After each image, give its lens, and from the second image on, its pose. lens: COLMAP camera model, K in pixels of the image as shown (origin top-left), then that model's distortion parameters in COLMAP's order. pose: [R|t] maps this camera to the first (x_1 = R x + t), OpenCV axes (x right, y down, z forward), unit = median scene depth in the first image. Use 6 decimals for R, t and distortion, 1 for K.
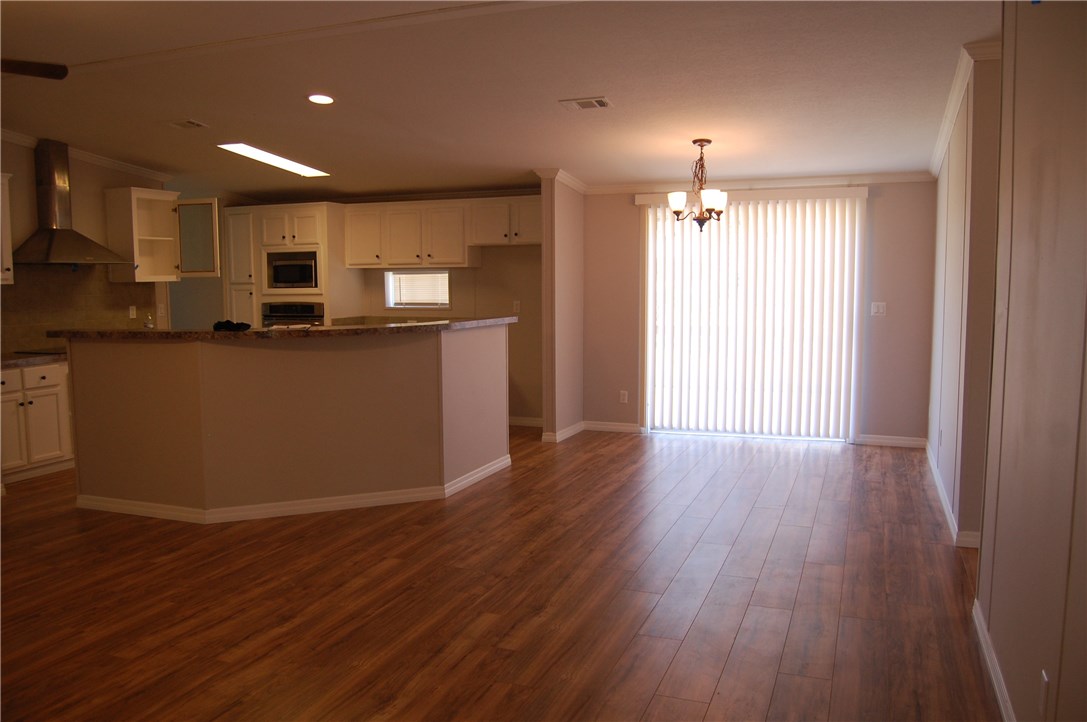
lens RADIAL K [[869.1, 0, 543.5], [0, 869.1, 361.0], [0, 0, 1]] dist [0.010518, 0.001863]
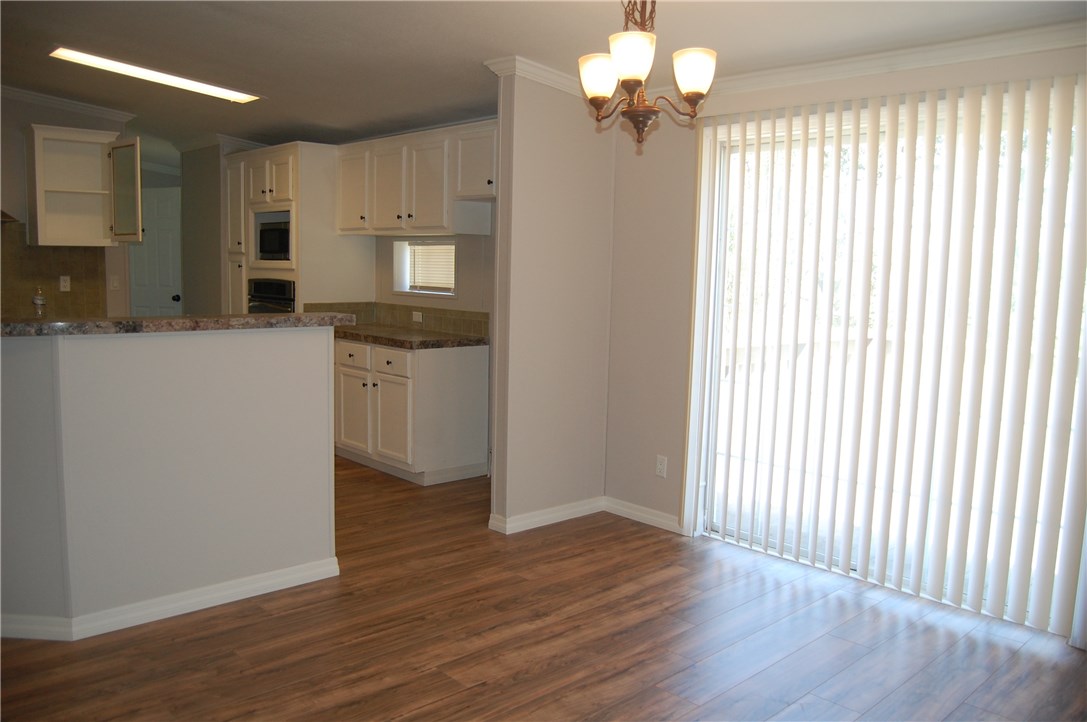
lens RADIAL K [[845.1, 0, 568.5], [0, 845.1, 376.4], [0, 0, 1]] dist [-0.080711, 0.005063]
pose [[0.908653, 0.087391, -0.408305, 0.197315], [-0.074866, 0.996105, 0.046593, -0.029507], [0.410786, -0.011768, 0.911656, 0.360813]]
